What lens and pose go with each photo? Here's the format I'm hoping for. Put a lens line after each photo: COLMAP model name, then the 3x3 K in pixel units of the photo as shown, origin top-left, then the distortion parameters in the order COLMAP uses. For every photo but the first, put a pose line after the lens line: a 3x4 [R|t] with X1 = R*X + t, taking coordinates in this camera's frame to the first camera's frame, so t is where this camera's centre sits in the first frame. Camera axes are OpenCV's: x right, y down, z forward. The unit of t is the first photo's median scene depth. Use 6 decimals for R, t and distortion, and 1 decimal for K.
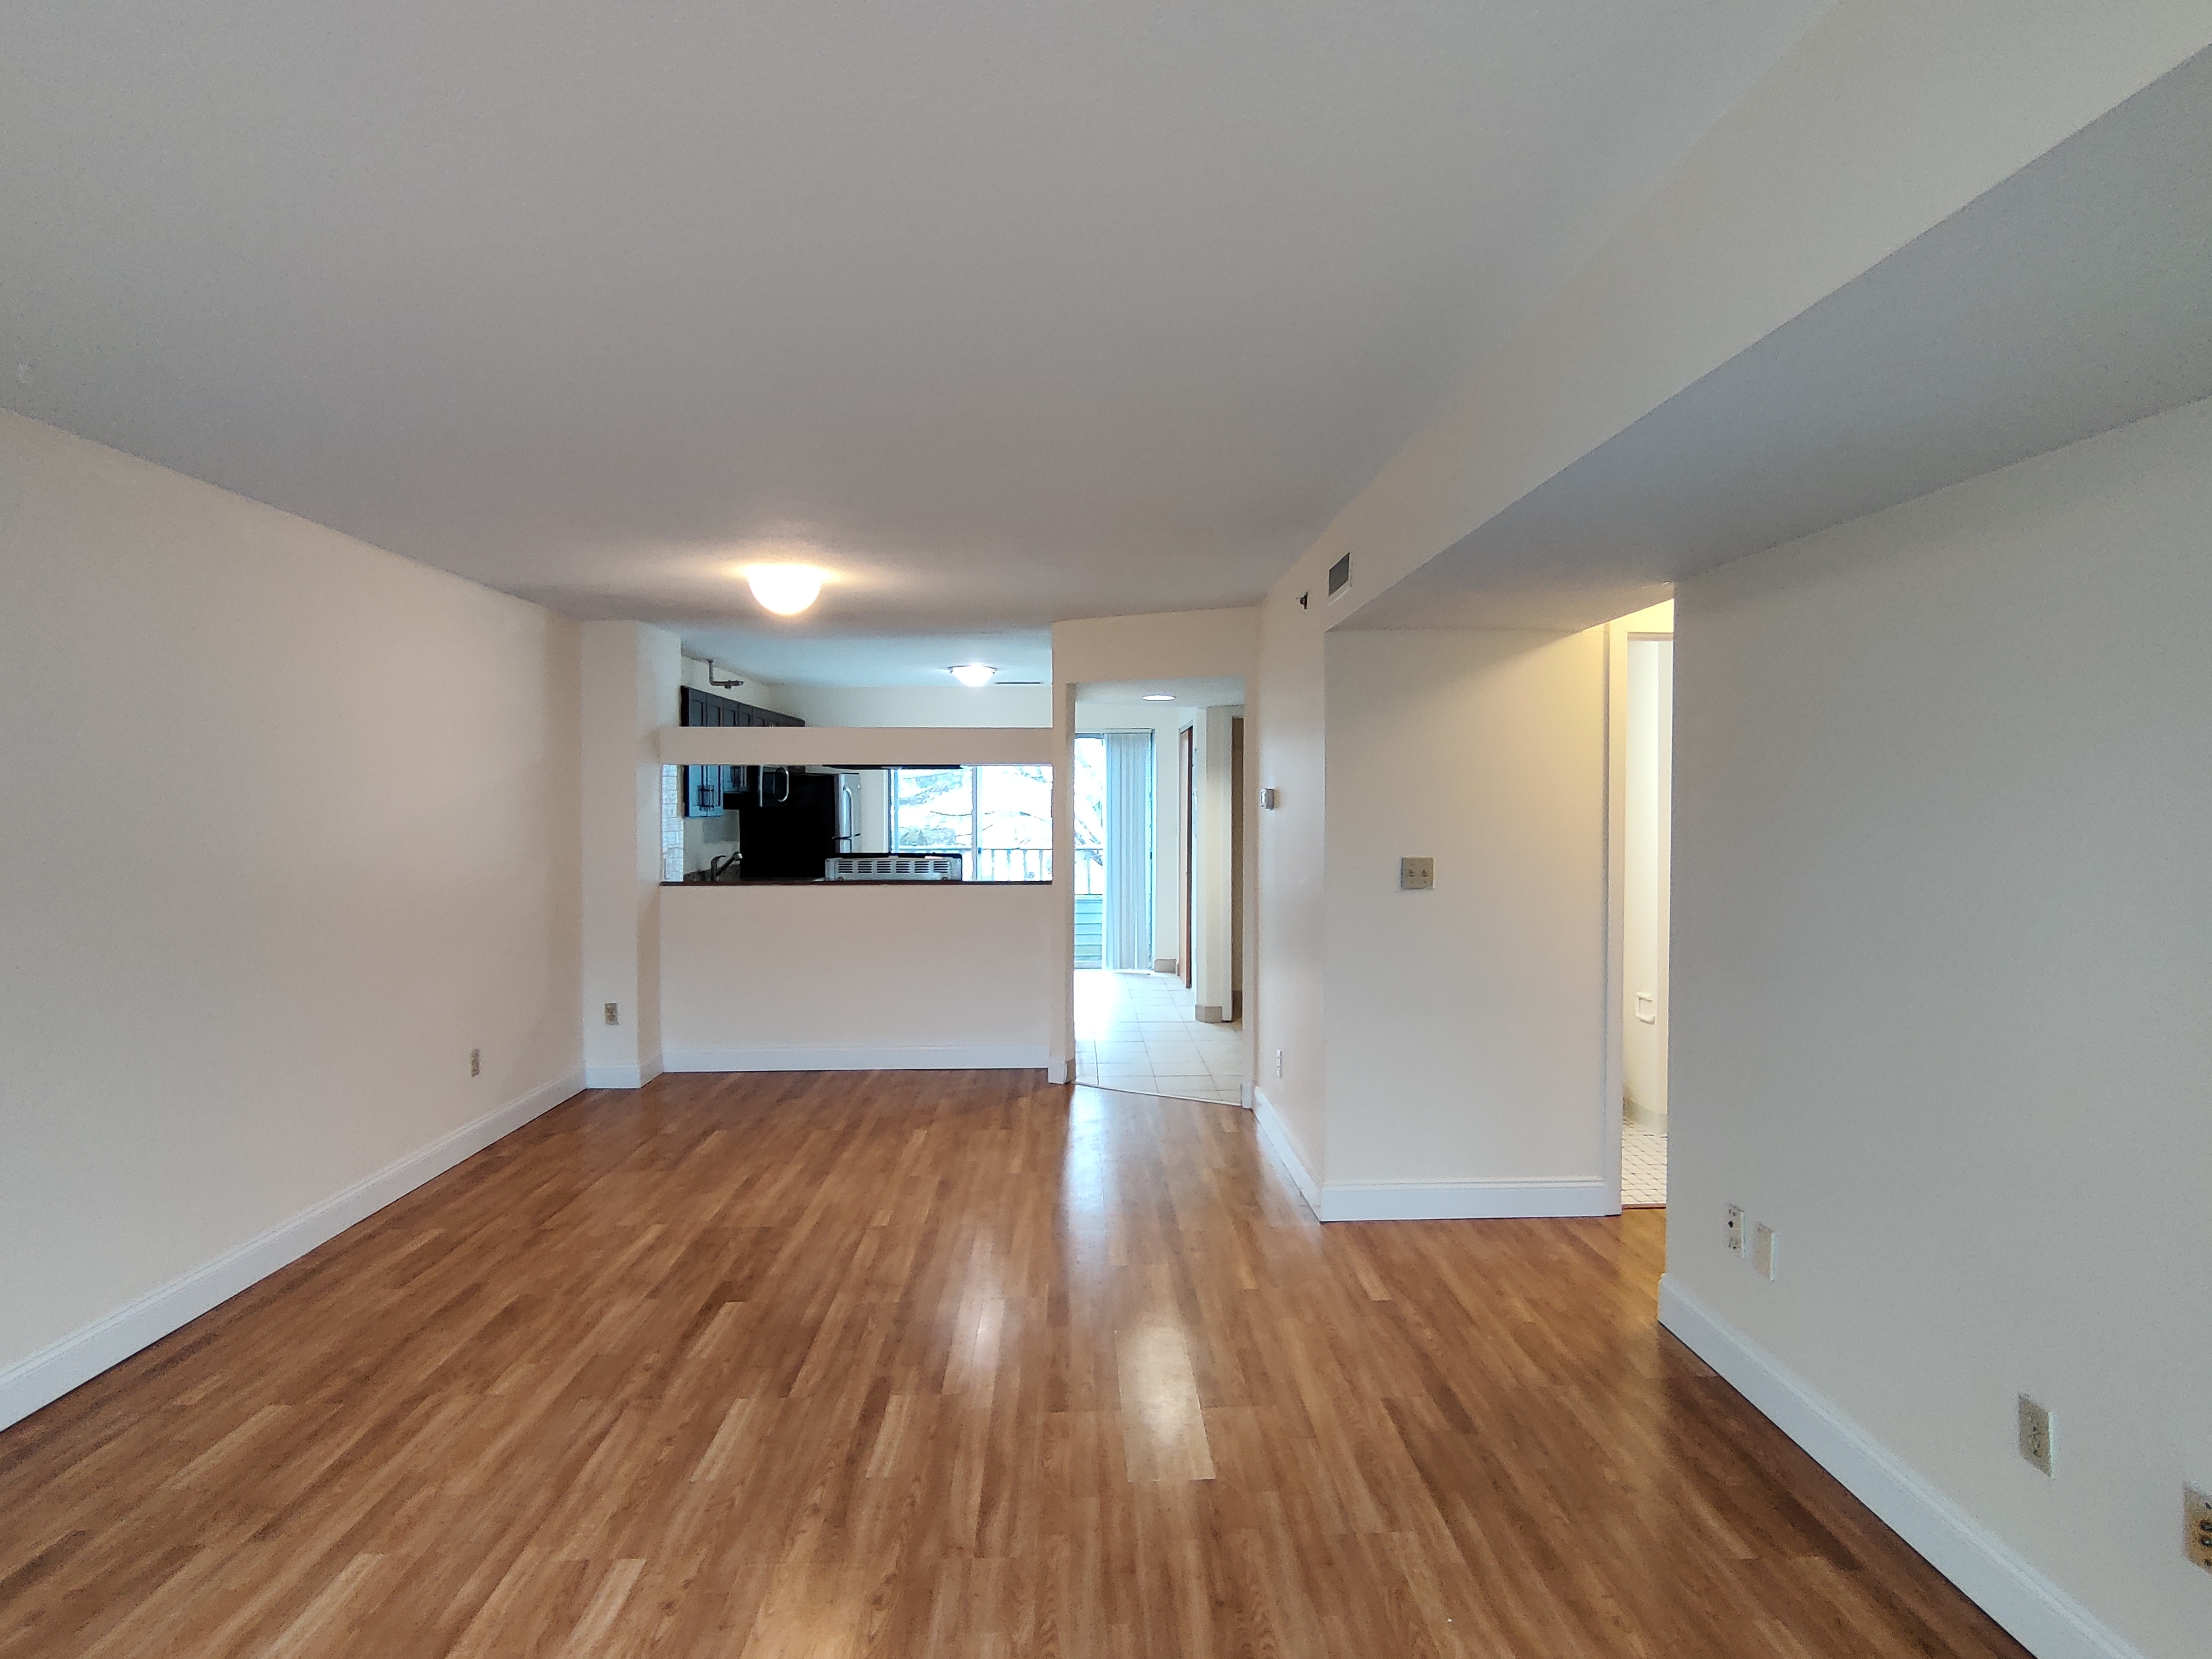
lens RADIAL K [[1193.5, 0, 1113.8], [0, 1193.5, 829.7], [0, 0, 1]] dist [-0.001016, -0.000506]
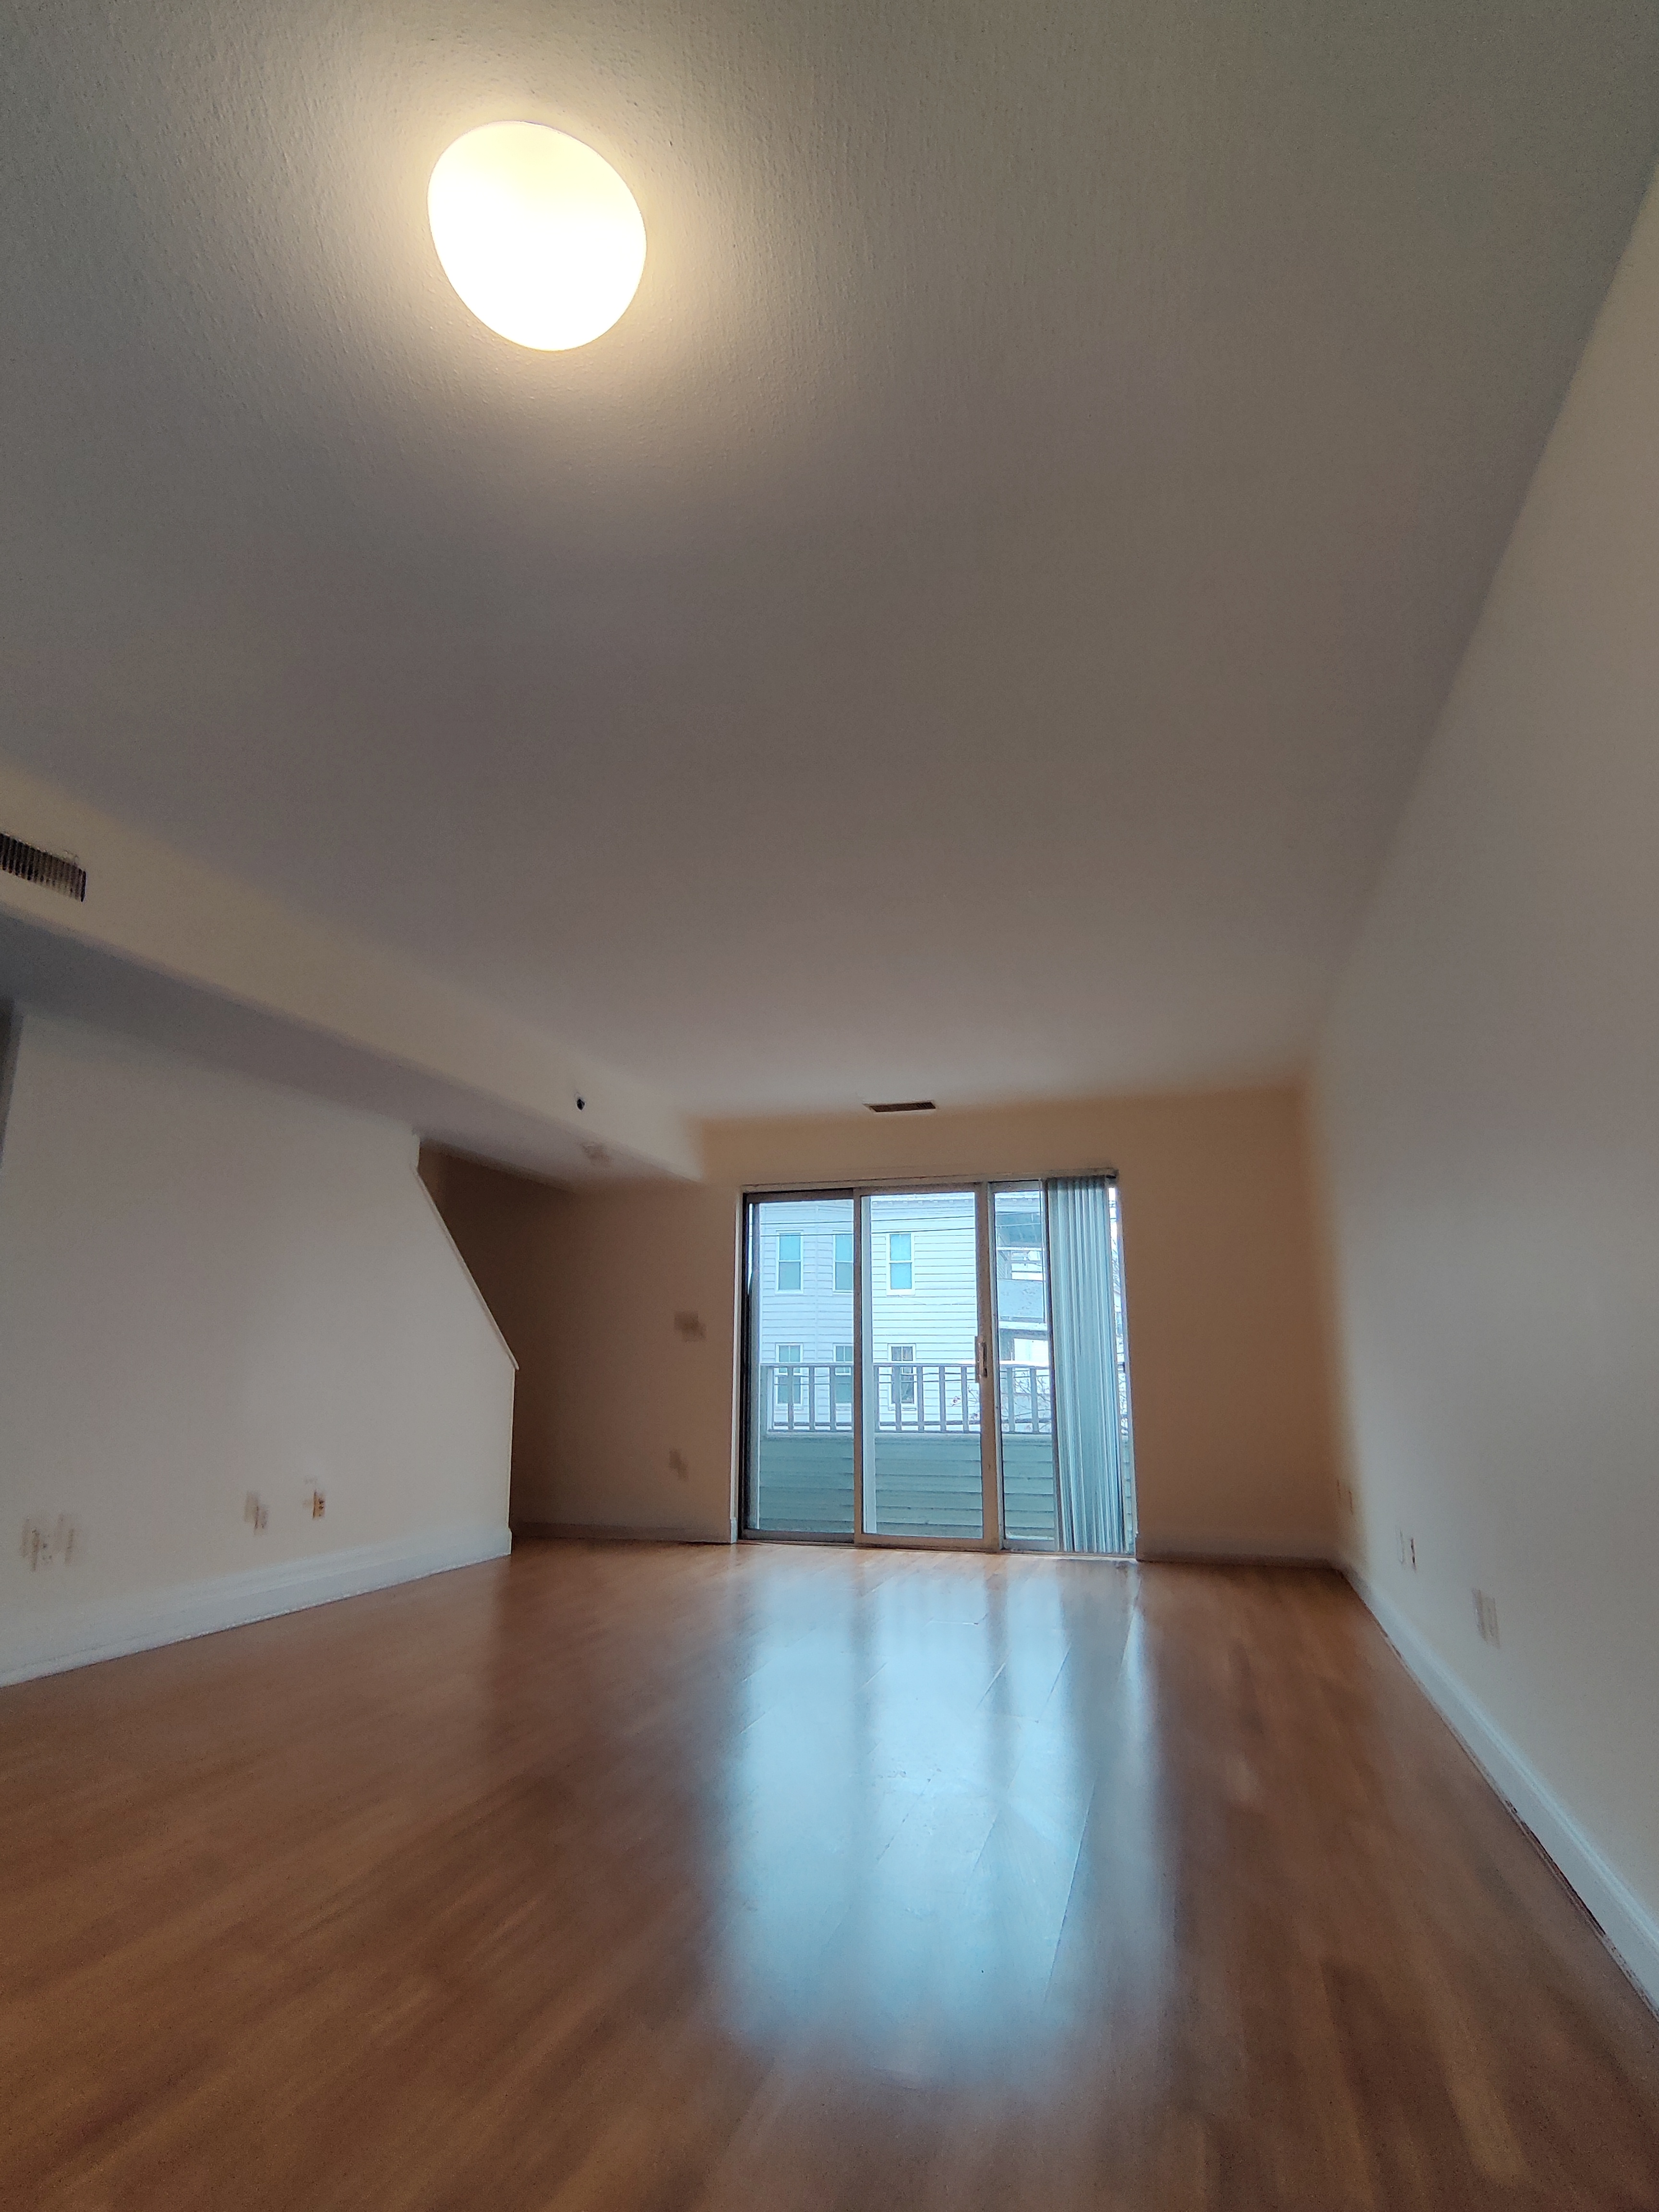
lens RADIAL K [[1198.6, 0, 837.0], [0, 1198.6, 1107.0], [0, 0, 1]] dist [-0.002319, 0.000951]
pose [[-0.949970, 0.069622, 0.304483, -0.495778], [0.008637, 0.980323, -0.197209, 0.099344], [-0.312222, -0.184713, -0.931879, 1.418130]]
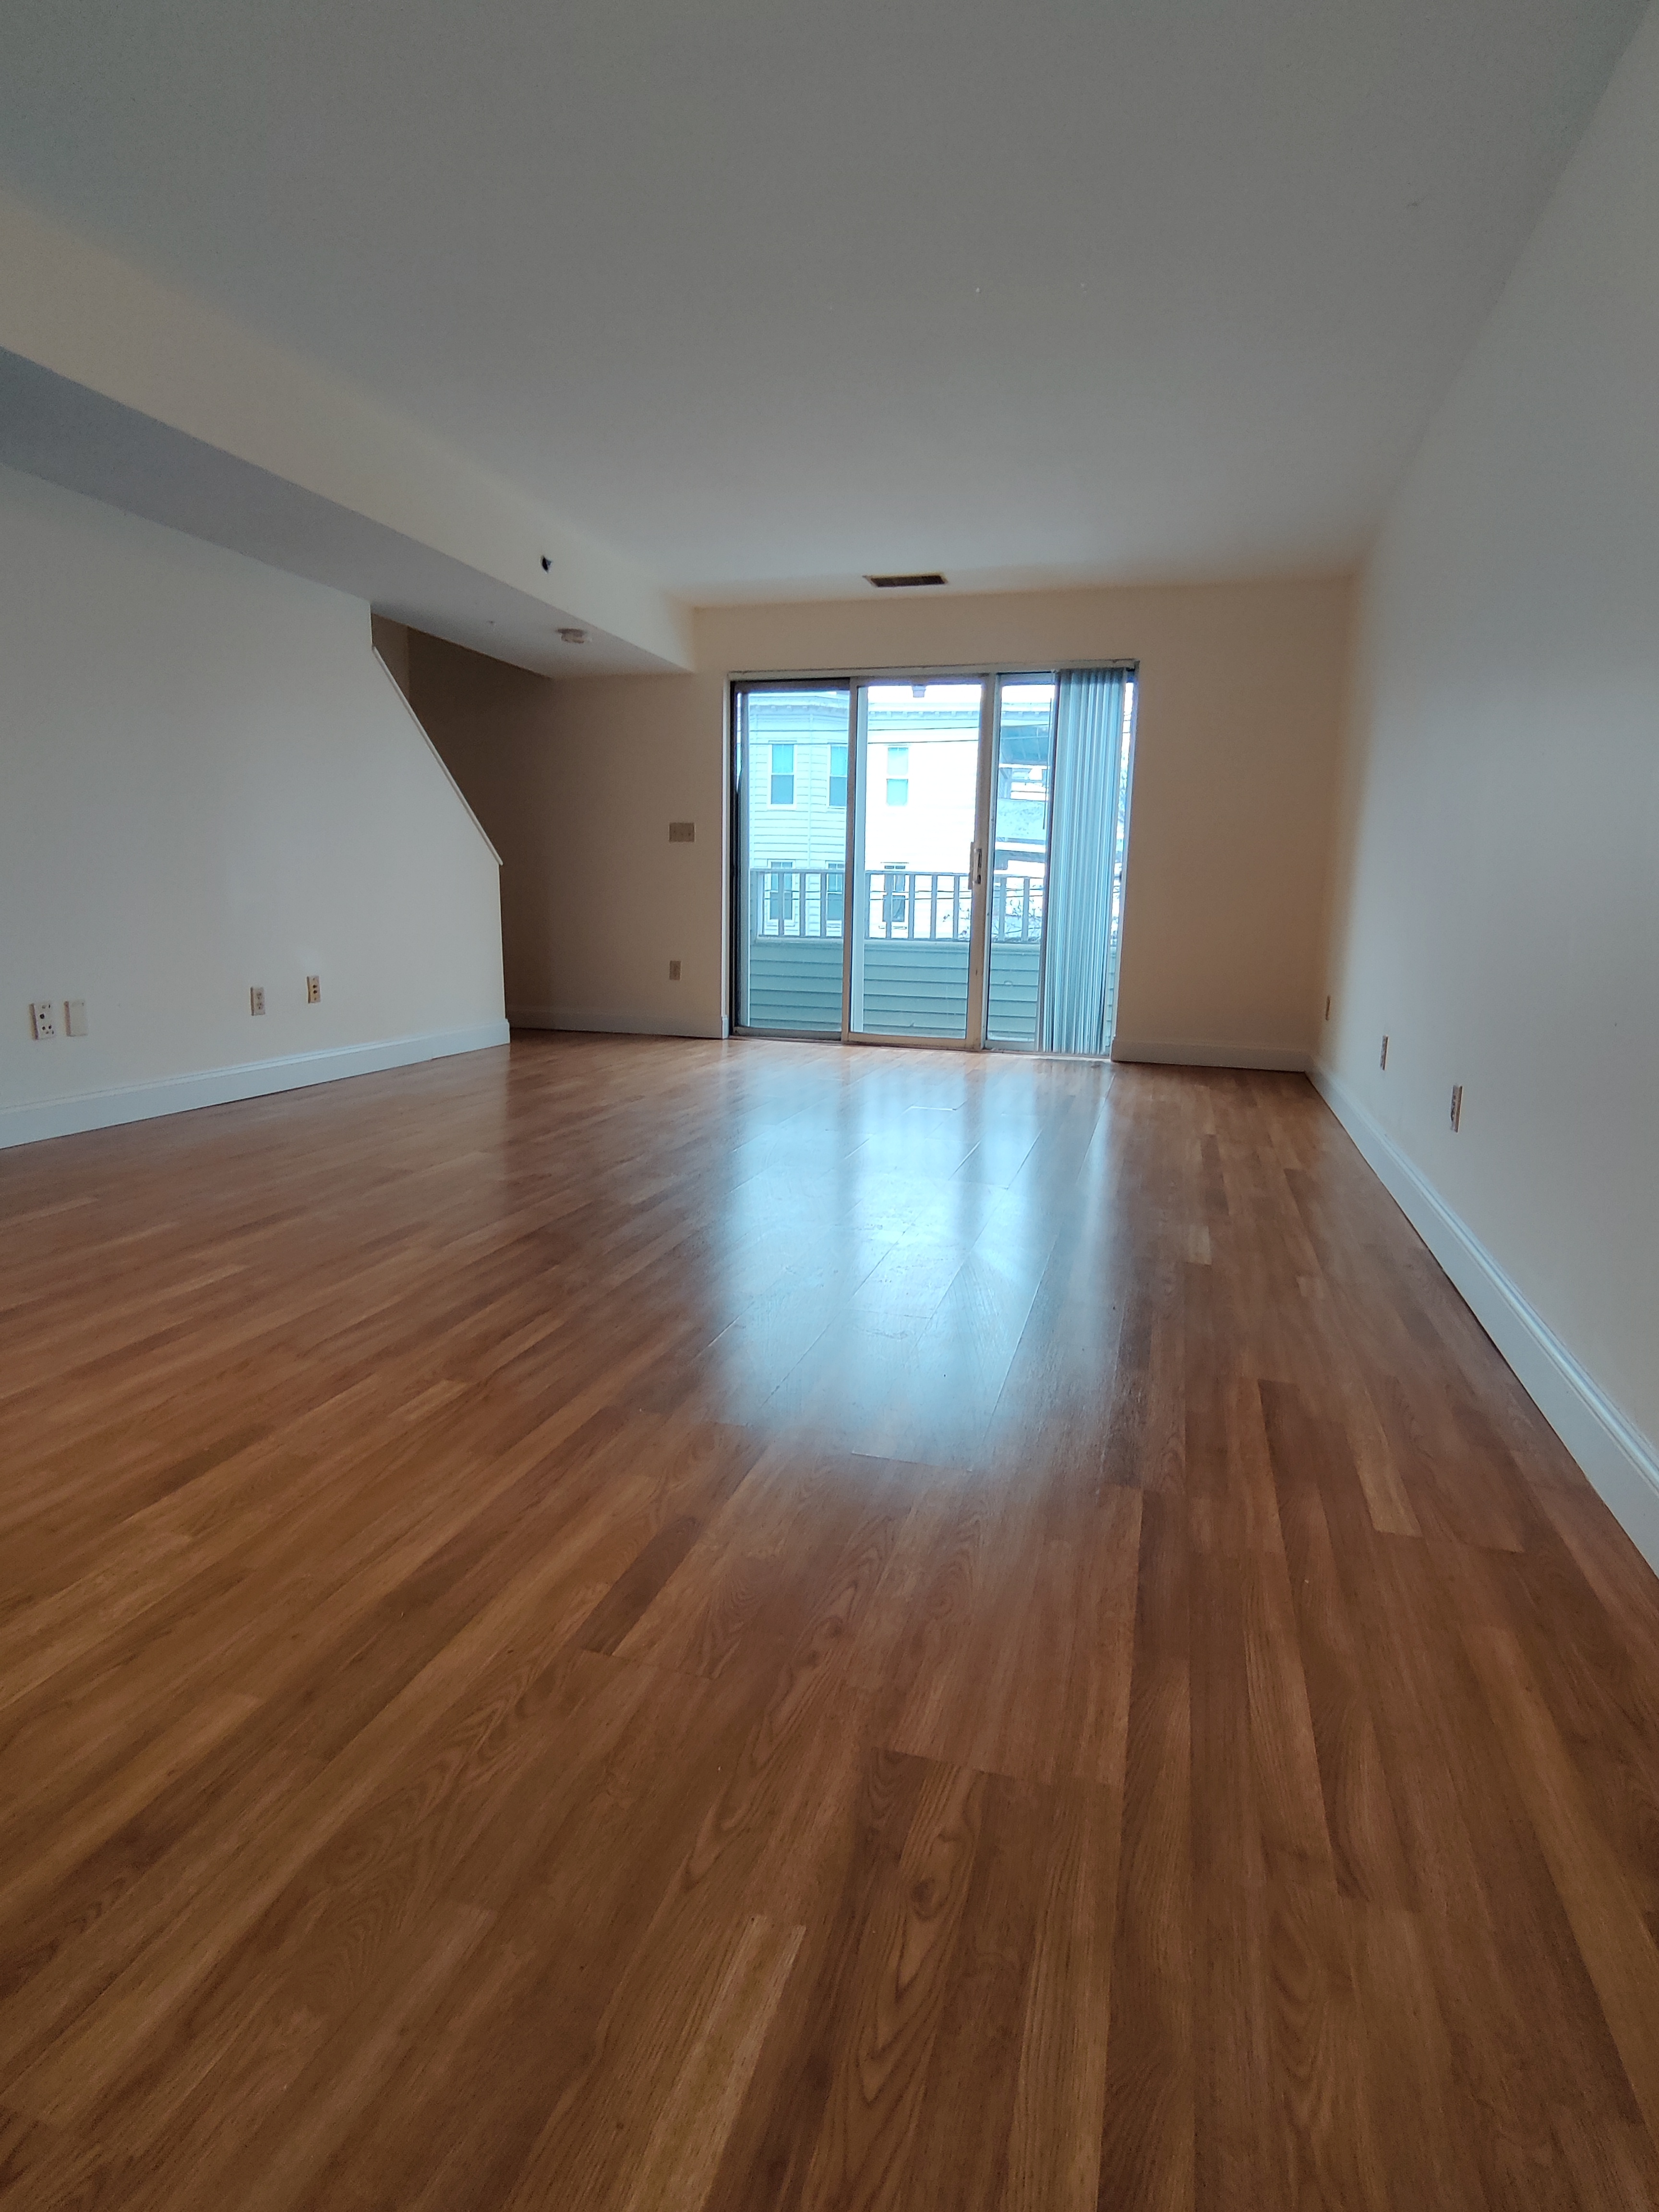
lens RADIAL K [[1193.5, 0, 831.9], [0, 1193.5, 1111.0], [0, 0, 1]] dist [-0.001016, -0.000506]
pose [[-0.950278, -0.074328, 0.302401, -0.488539], [-0.014021, 0.980324, 0.196896, 0.116245], [-0.311086, 0.182866, -0.932623, 1.390175]]
